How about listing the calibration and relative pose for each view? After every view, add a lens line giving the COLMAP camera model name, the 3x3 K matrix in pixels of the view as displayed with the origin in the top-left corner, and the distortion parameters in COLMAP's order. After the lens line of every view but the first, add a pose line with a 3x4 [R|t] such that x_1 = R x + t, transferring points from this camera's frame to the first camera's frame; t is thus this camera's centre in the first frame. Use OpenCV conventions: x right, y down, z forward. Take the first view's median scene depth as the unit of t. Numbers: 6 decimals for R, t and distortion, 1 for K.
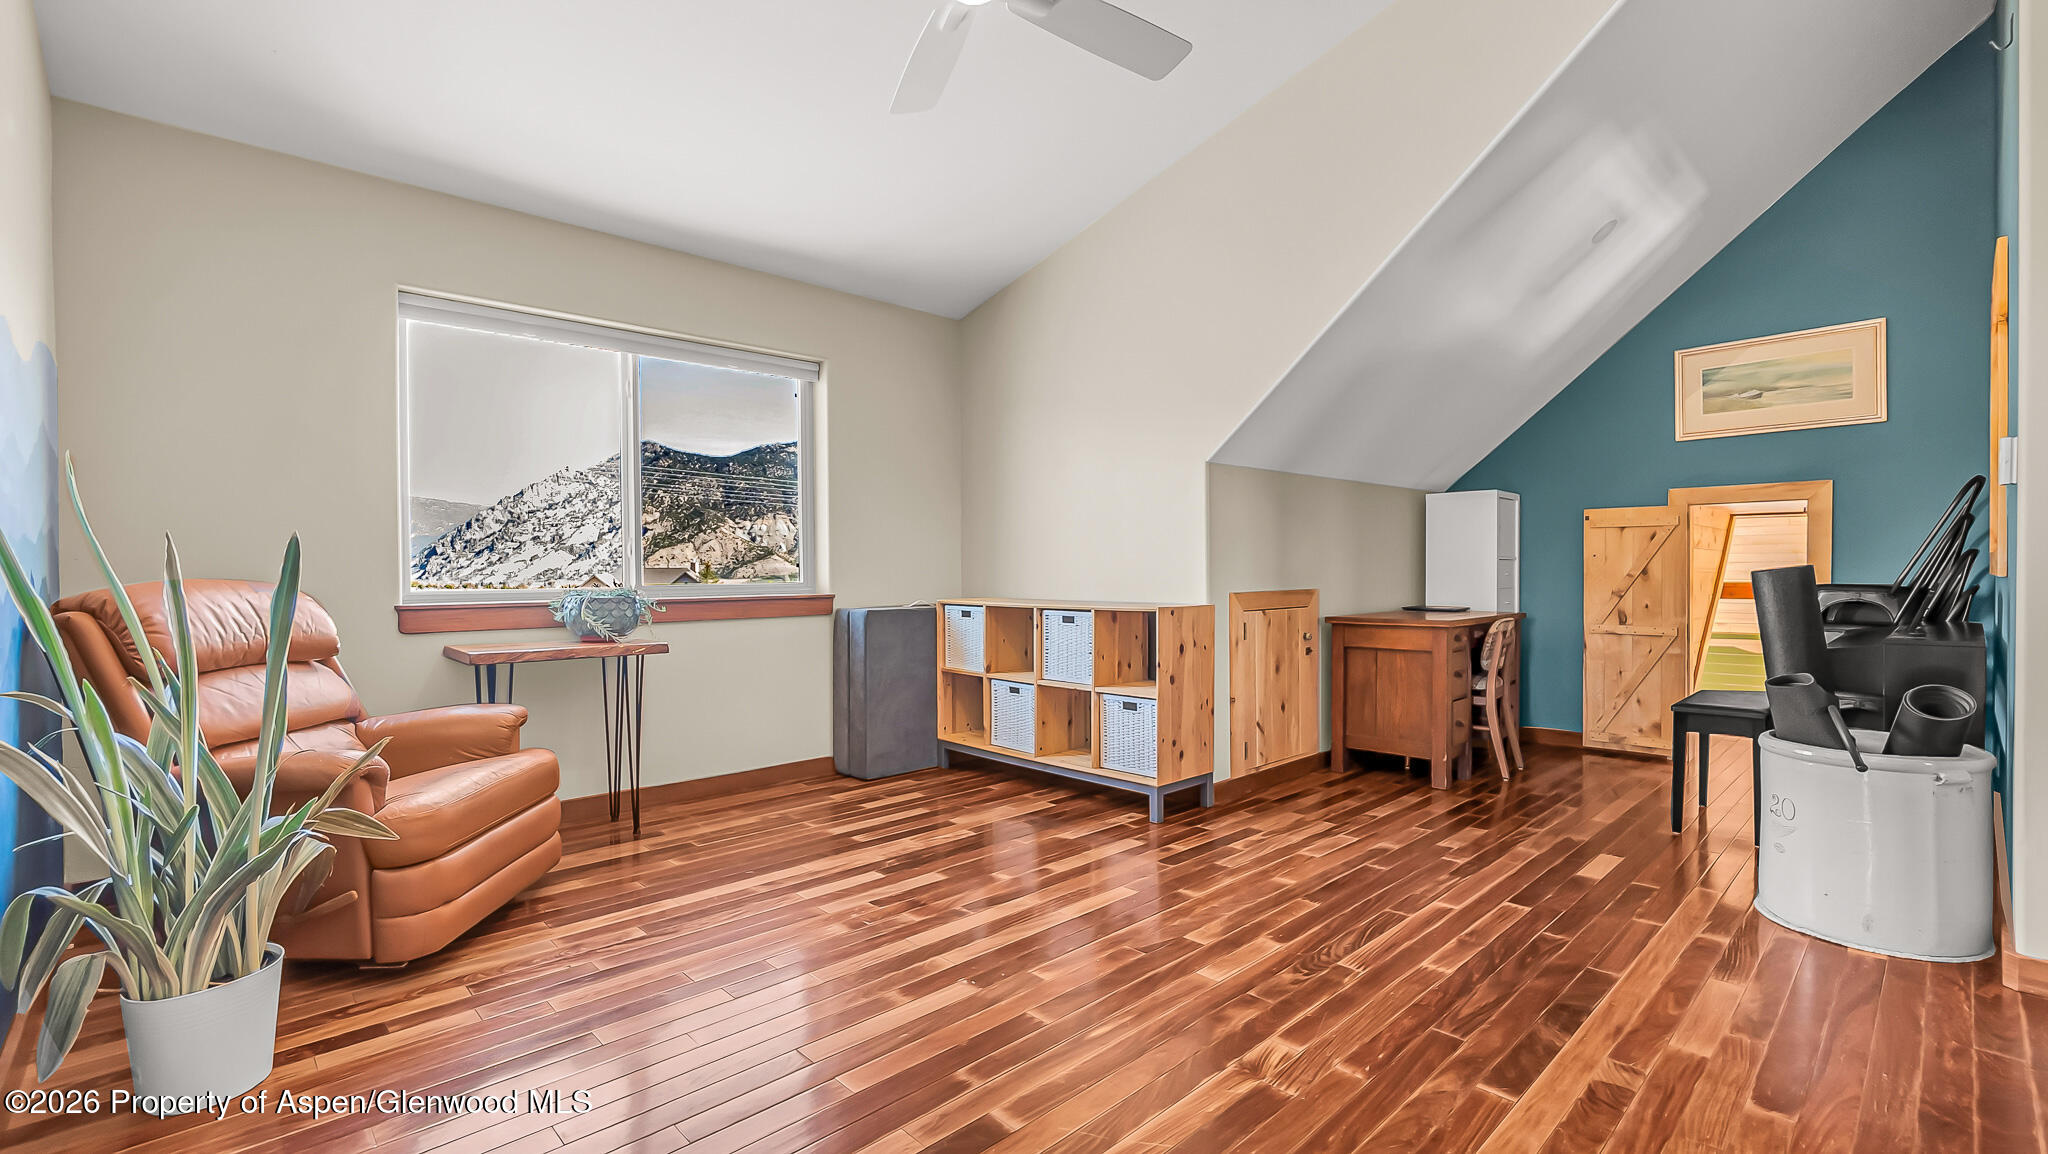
lens RADIAL K [[909.3, 0, 1011.2], [0, 909.3, 577.8], [0, 0, 1]] dist [-0.010031, 0.002220]
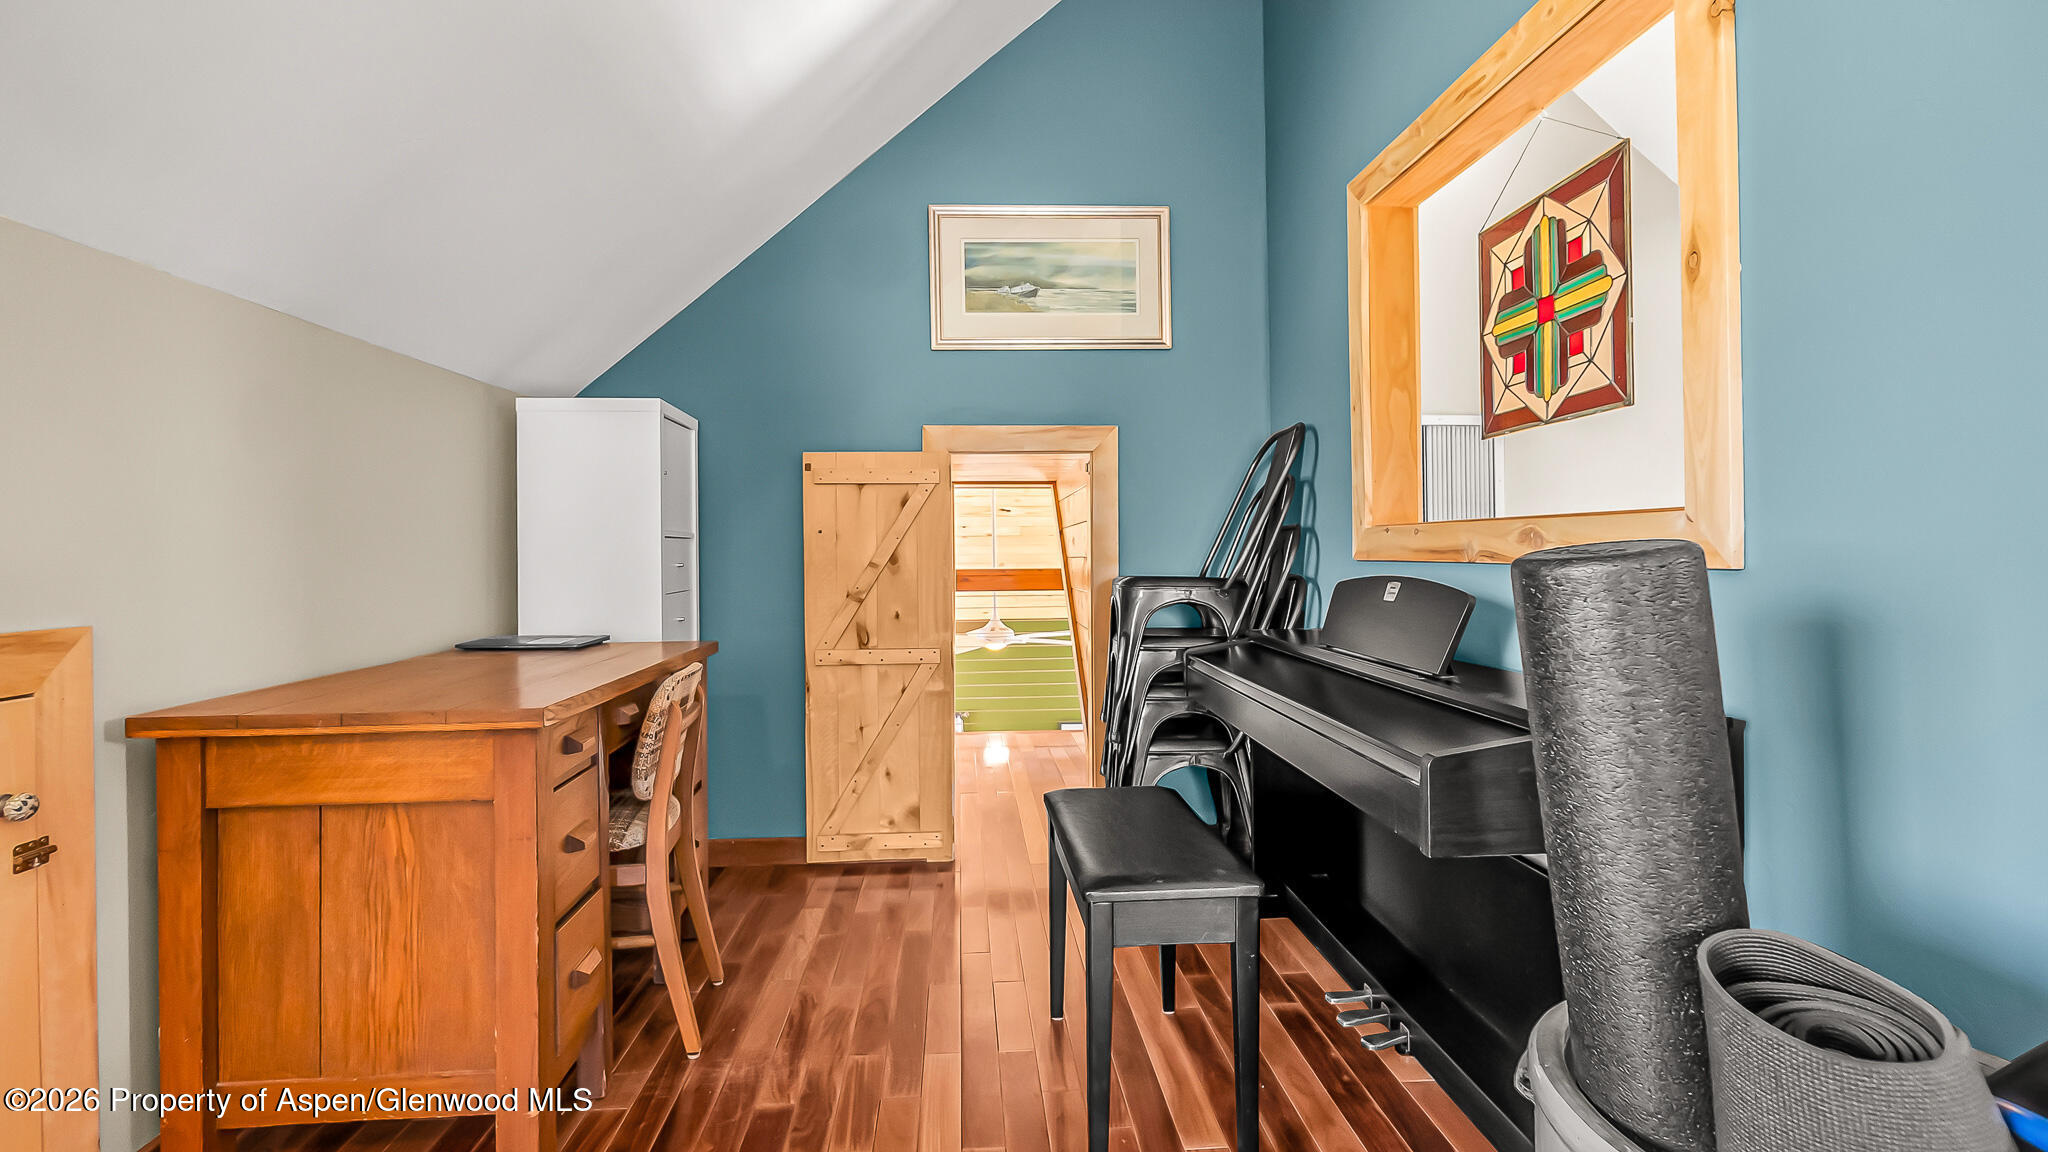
lens RADIAL K [[936.0, 0, 1019.9], [0, 936.0, 558.3], [0, 0, 1]] dist [-0.002728, -0.000227]
pose [[0.645778, -0.005558, 0.763505, 0.286949], [0.010140, 0.999948, -0.001297, -0.005653], [-0.763458, 0.008580, 0.645800, 0.551627]]
